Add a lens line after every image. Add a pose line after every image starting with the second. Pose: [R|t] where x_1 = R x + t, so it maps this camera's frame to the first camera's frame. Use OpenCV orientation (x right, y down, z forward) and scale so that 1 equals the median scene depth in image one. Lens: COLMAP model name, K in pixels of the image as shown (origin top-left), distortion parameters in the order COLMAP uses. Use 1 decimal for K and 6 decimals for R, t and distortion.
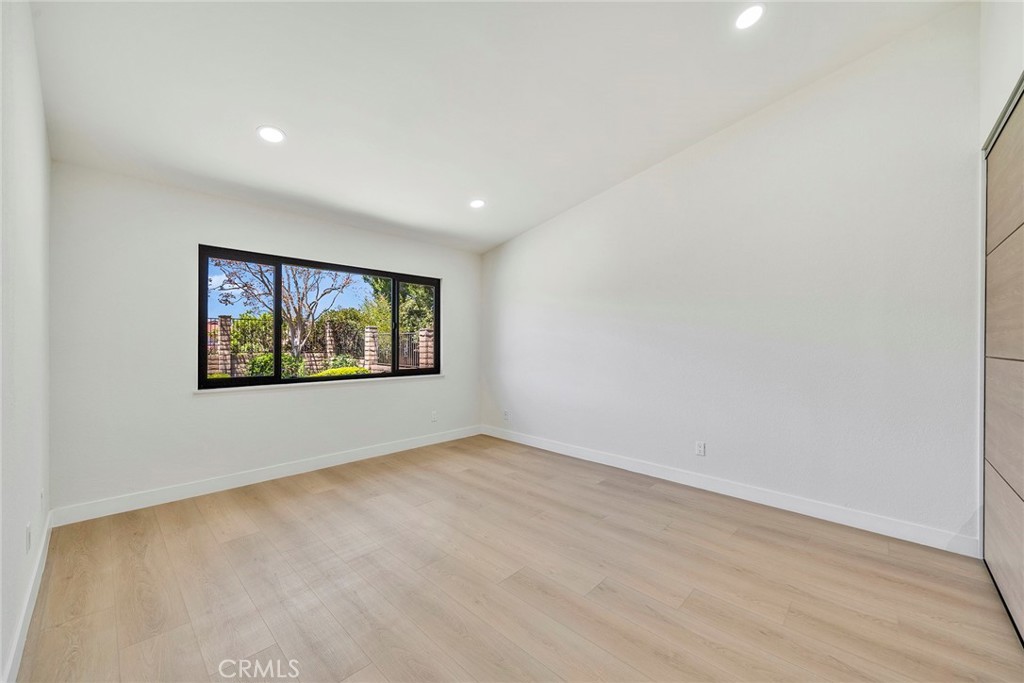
lens RADIAL K [[389.3, 0, 511.5], [0, 389.3, 338.3], [0, 0, 1]] dist [-0.000869, -0.000050]
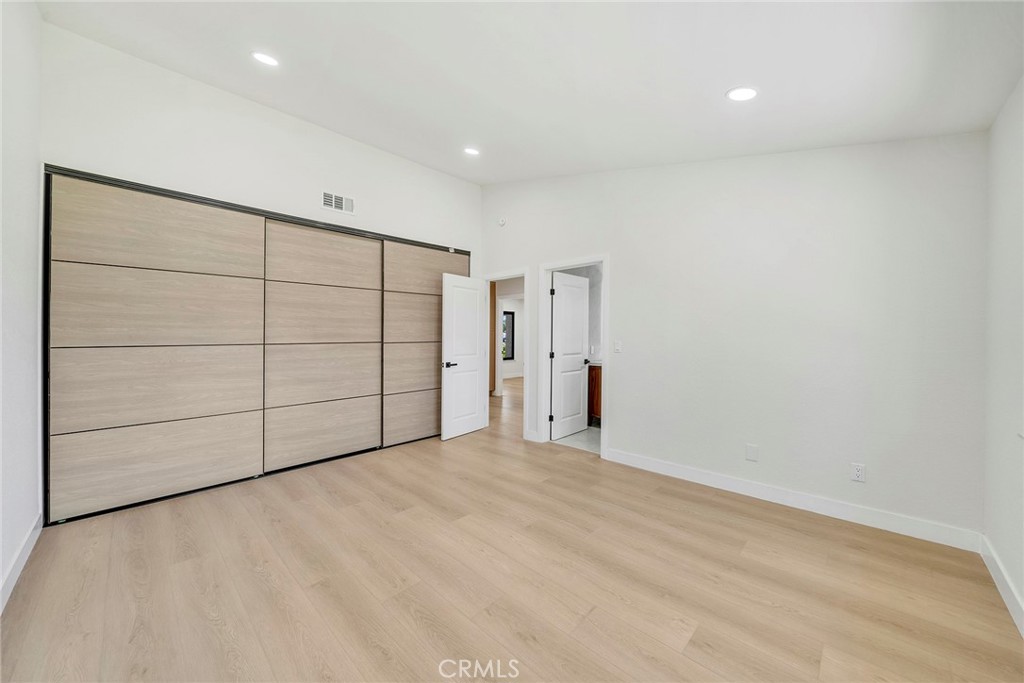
lens RADIAL K [[389.3, 0, 511.5], [0, 389.3, 338.3], [0, 0, 1]] dist [-0.000869, -0.000050]
pose [[-0.999913, -0.005169, 0.012170, -0.147465], [-0.005174, 0.999987, -0.000385, 0.010687], [-0.012168, -0.000448, -0.999926, 1.974524]]
